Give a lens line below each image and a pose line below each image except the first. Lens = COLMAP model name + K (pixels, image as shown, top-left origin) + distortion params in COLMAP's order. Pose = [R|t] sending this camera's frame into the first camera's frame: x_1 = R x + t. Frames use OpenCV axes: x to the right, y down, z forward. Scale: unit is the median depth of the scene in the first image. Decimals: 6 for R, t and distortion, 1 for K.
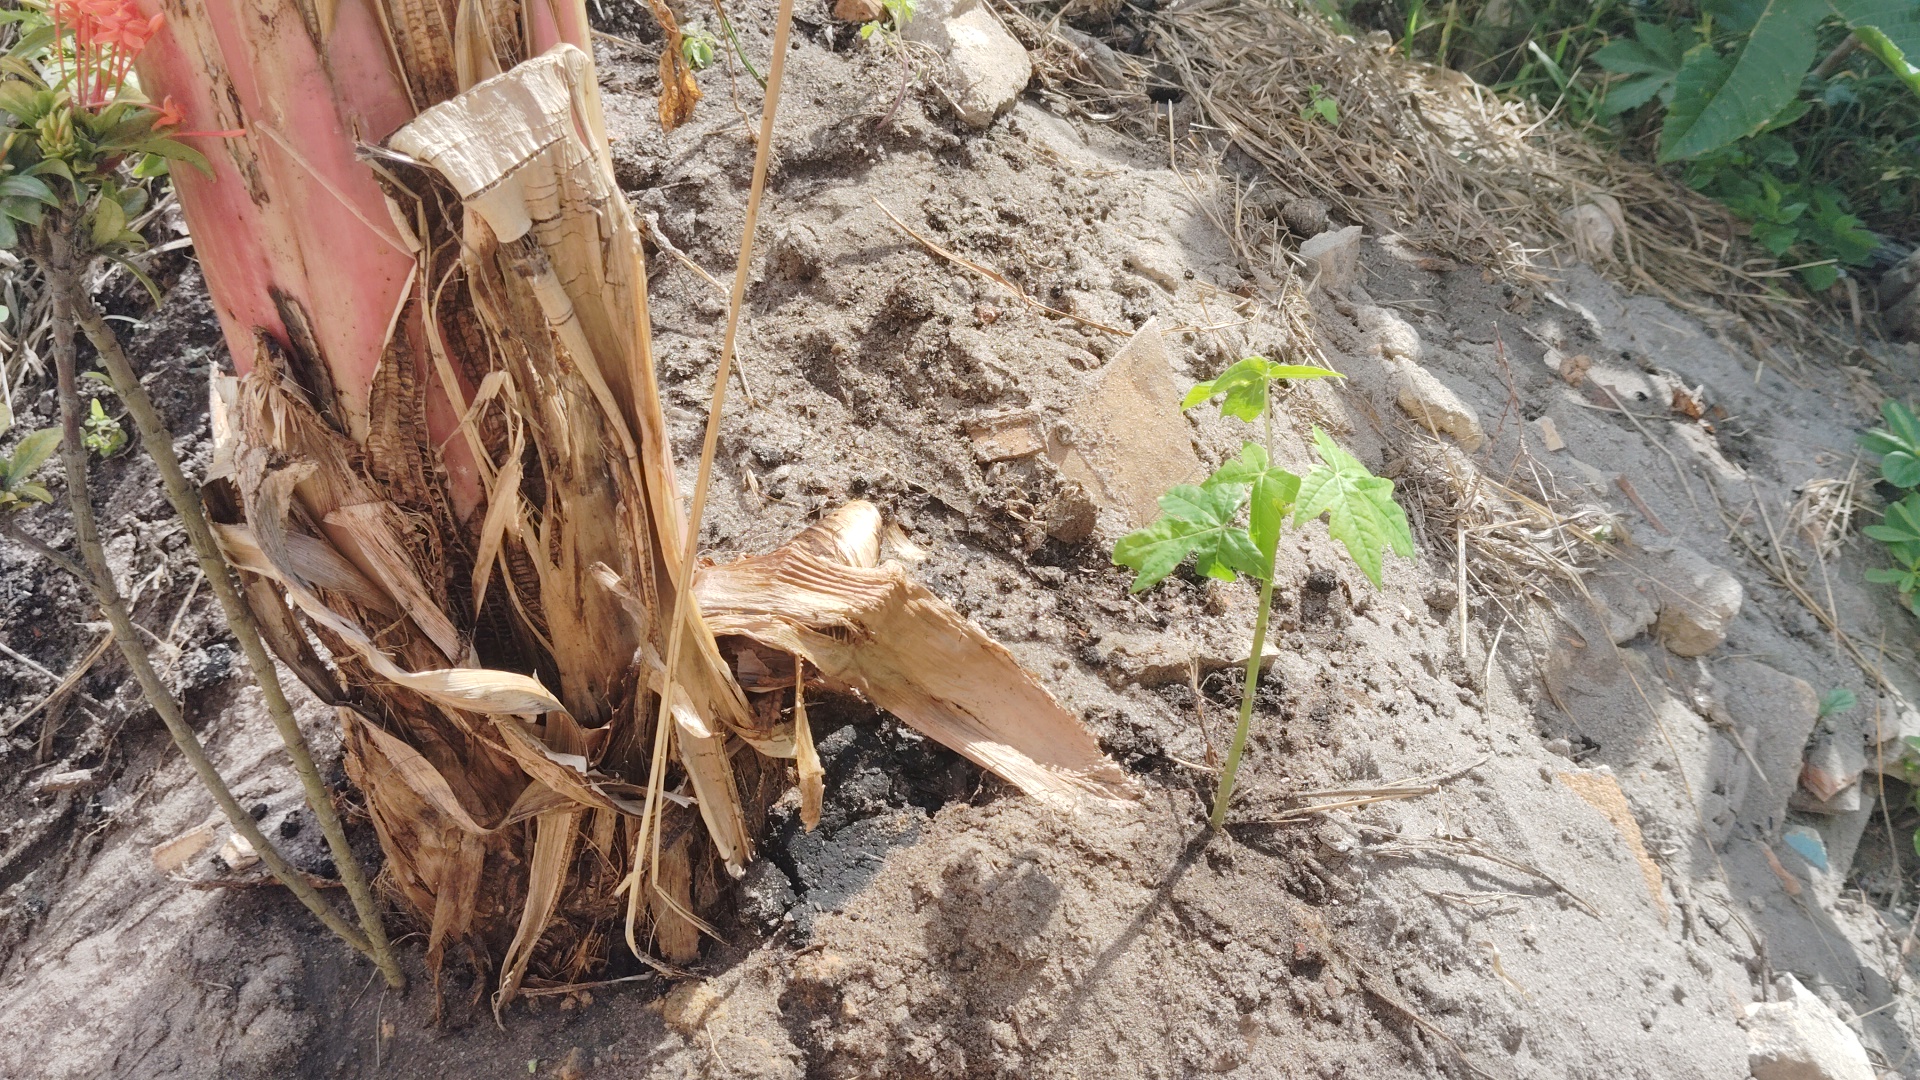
lens RADIAL K [[1530.8, 0, 960.0], [0, 1530.8, 540.0], [0, 0, 1]] dist [0.085106, -0.174514]
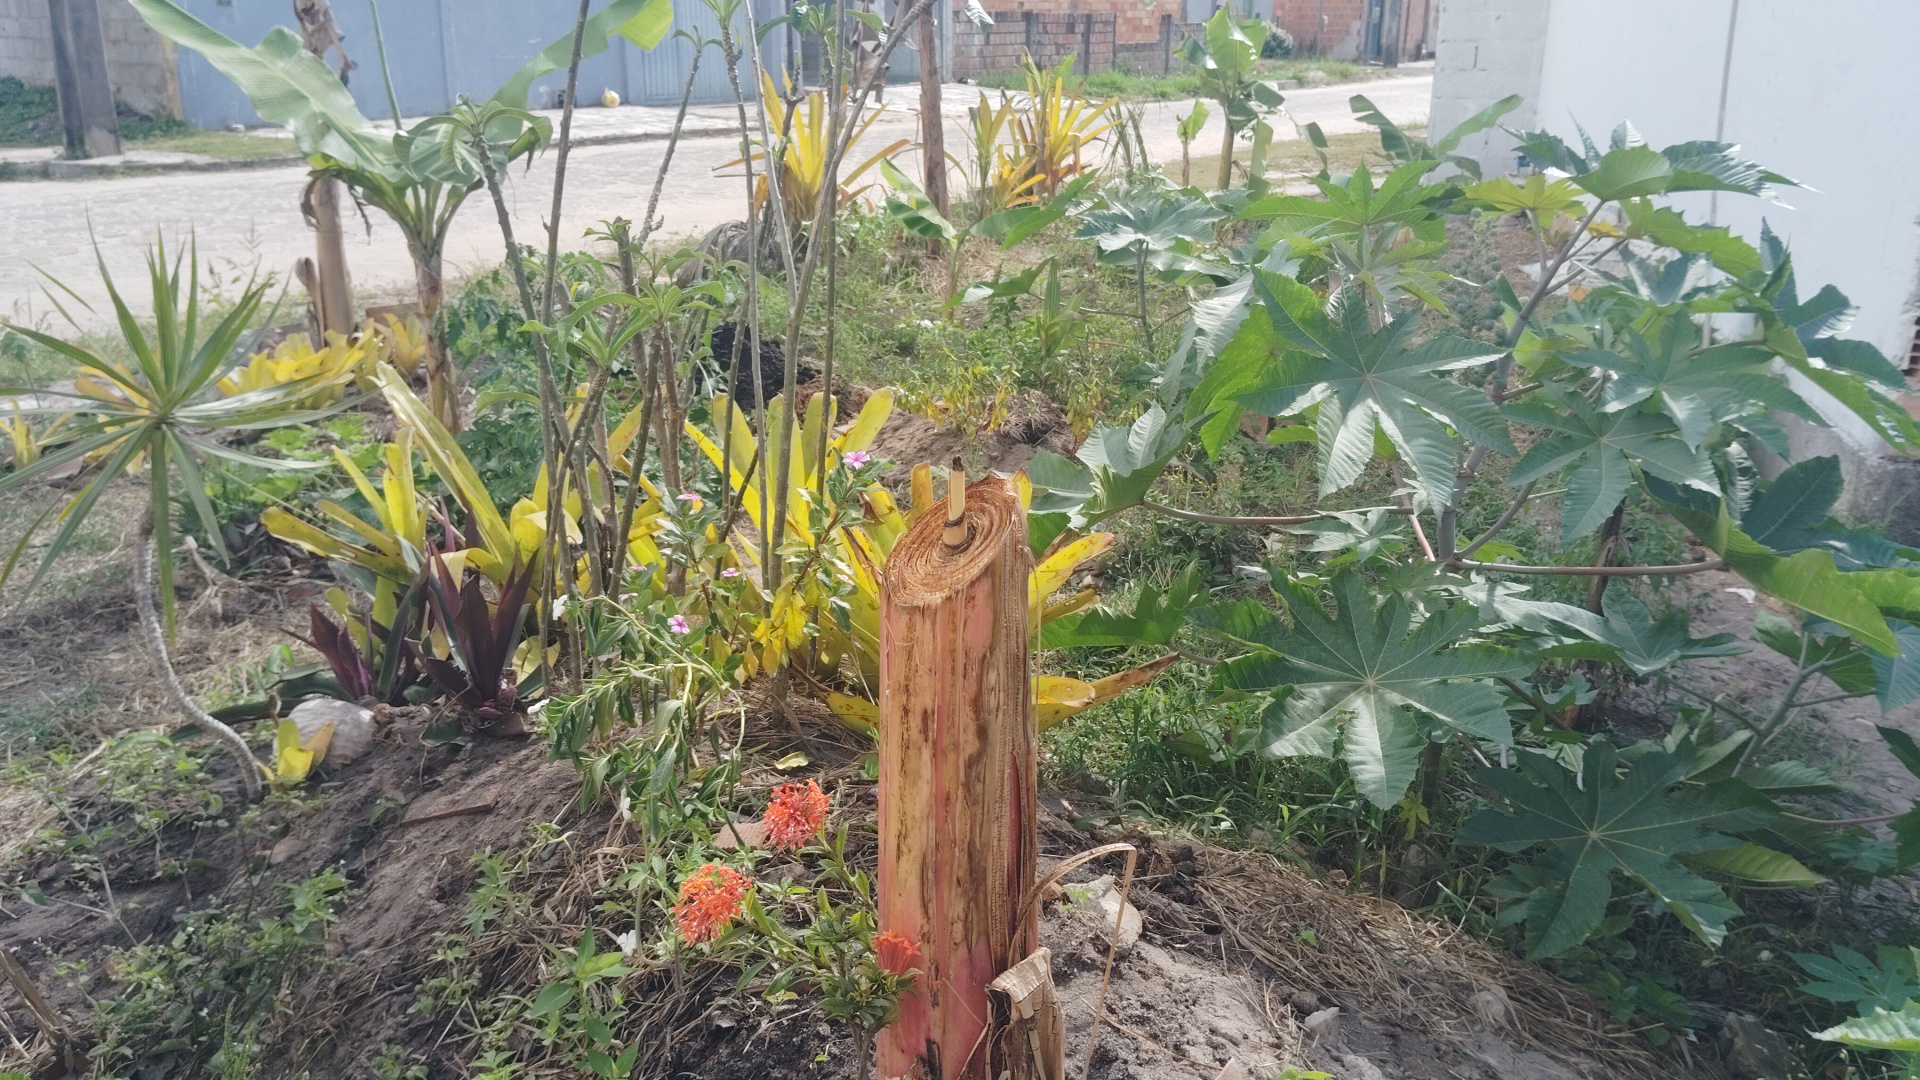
lens RADIAL K [[1530.8, 0, 960.0], [0, 1530.8, 540.0], [0, 0, 1]] dist [0.085106, -0.174514]
pose [[0.999669, -0.022064, 0.013248, -0.179715], [0.025717, 0.875876, -0.481850, 0.165334], [-0.000972, 0.482031, 0.876153, -0.790175]]
